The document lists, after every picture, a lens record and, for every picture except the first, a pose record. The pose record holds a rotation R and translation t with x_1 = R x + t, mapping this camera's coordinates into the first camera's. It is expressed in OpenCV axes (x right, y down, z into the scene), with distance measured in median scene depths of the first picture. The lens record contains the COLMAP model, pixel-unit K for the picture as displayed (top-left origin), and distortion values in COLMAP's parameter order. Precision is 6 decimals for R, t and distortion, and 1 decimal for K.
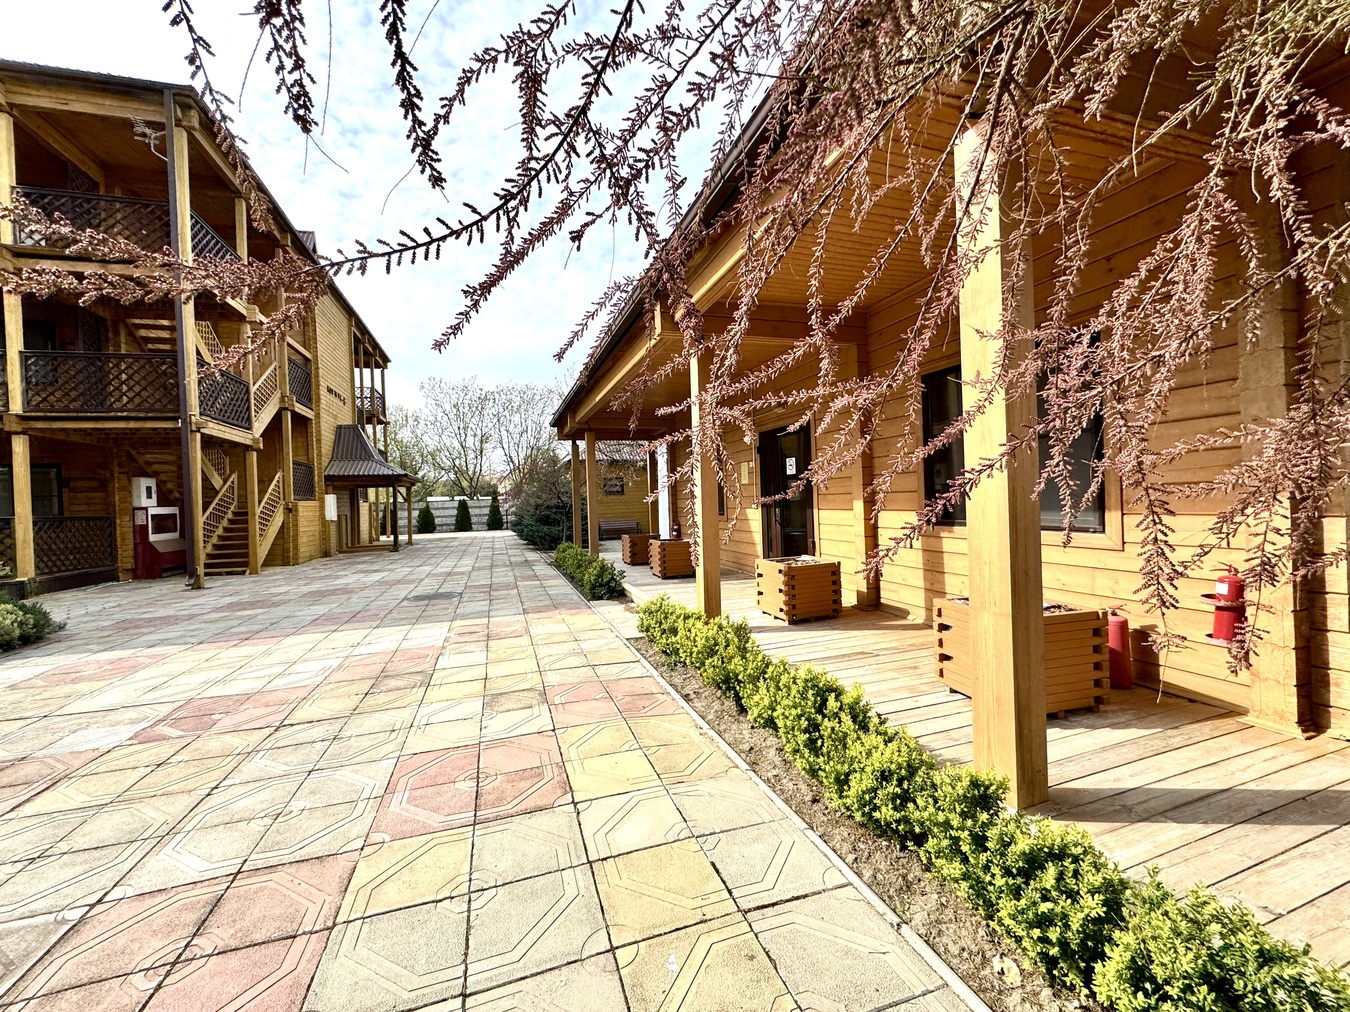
lens RADIAL K [[536.1, 0, 665.0], [0, 536.1, 503.9], [0, 0, 1]] dist [-0.006640, 0.001363]
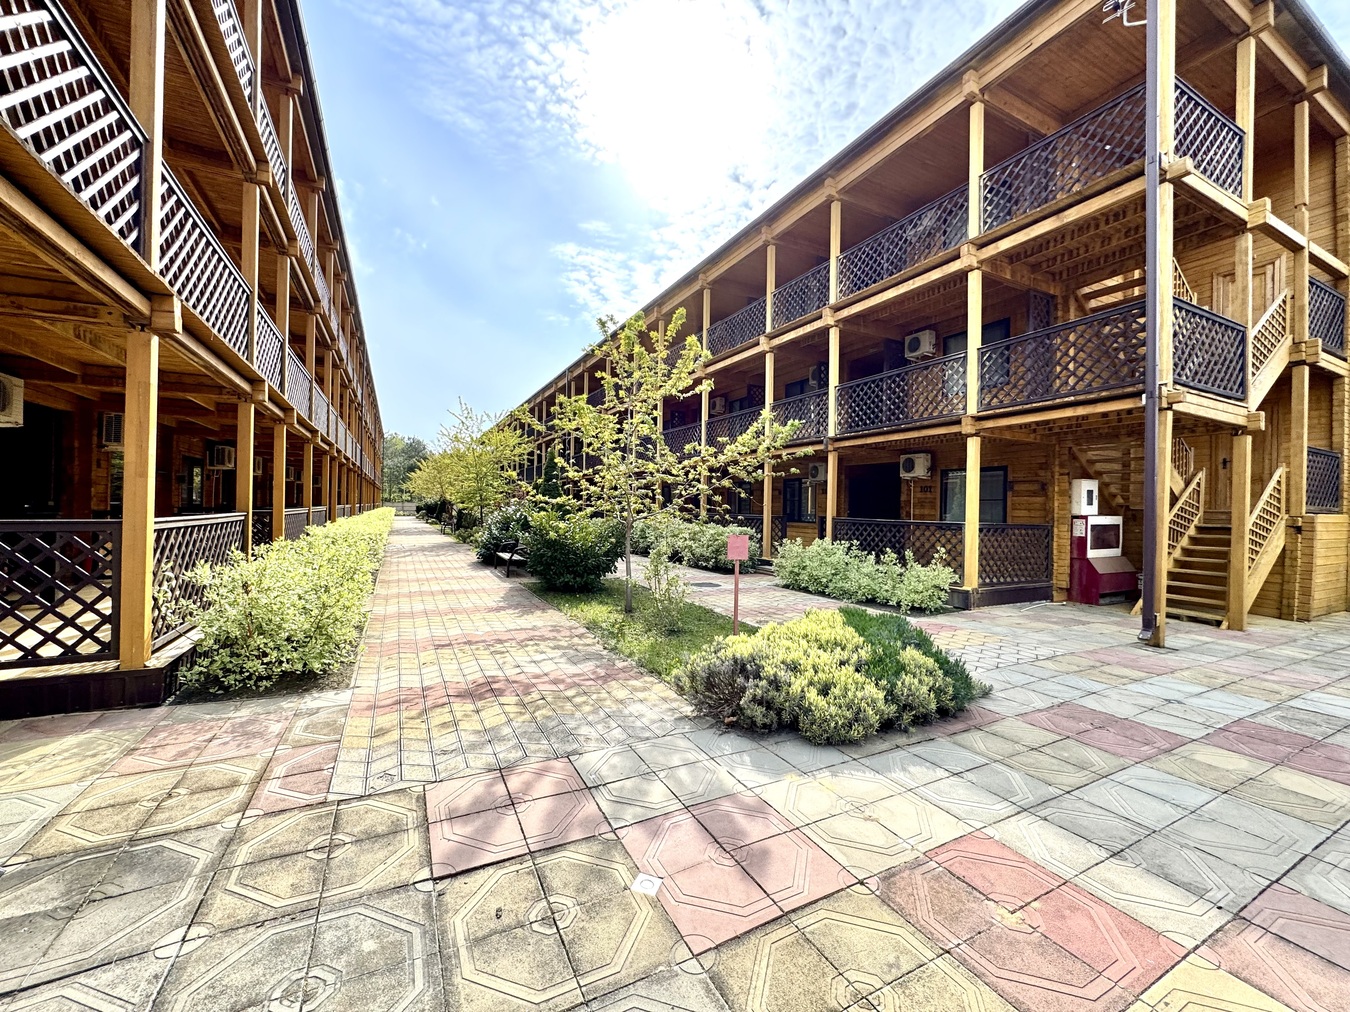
lens RADIAL K [[536.1, 0, 674.8], [0, 536.1, 508.7], [0, 0, 1]] dist [-0.006640, 0.001363]
pose [[0.158883, 0.039217, -0.986518, -0.273334], [-0.030131, 0.998938, 0.034858, -0.014490], [0.986837, 0.024187, 0.159896, 0.253929]]
